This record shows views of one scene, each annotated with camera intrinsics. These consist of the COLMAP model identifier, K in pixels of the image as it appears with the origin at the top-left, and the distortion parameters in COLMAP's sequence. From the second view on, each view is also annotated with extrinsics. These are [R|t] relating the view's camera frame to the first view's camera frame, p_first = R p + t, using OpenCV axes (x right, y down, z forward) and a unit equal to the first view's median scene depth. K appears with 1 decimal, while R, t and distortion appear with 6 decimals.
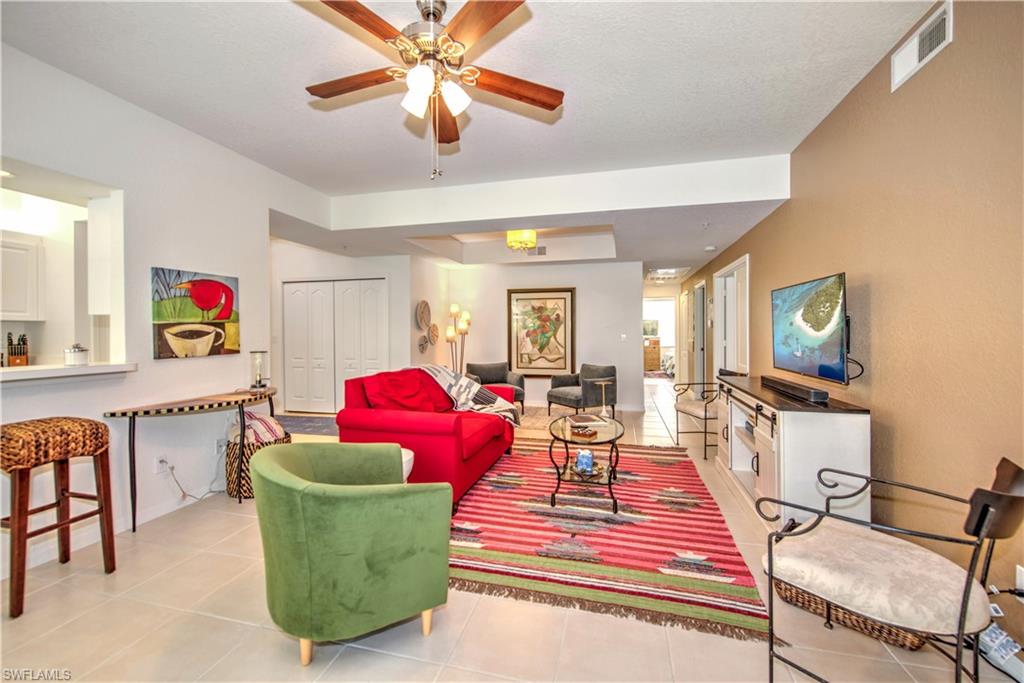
lens RADIAL K [[392.4, 0, 531.2], [0, 392.4, 332.2], [0, 0, 1]] dist [0.000949, -0.000074]
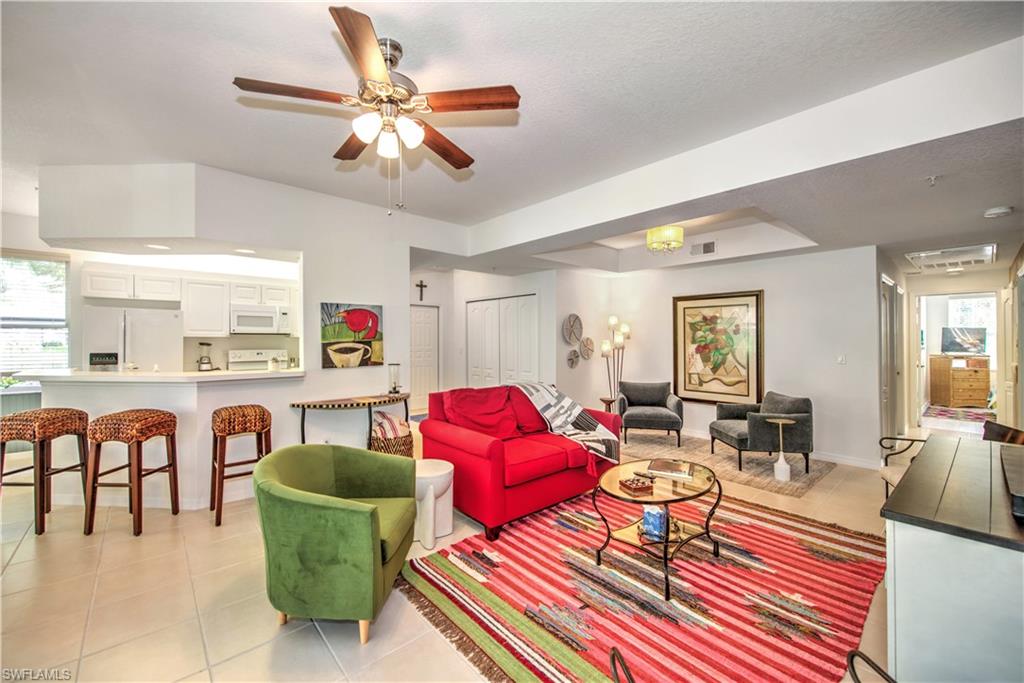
lens RADIAL K [[408.7, 0, 513.6], [0, 408.7, 338.5], [0, 0, 1]] dist [0.000678, -0.000195]
pose [[0.821210, 0.003611, -0.570615, 0.381923], [-0.006394, 0.999975, -0.002874, -0.033085], [0.570591, 0.006008, 0.821212, 0.168810]]
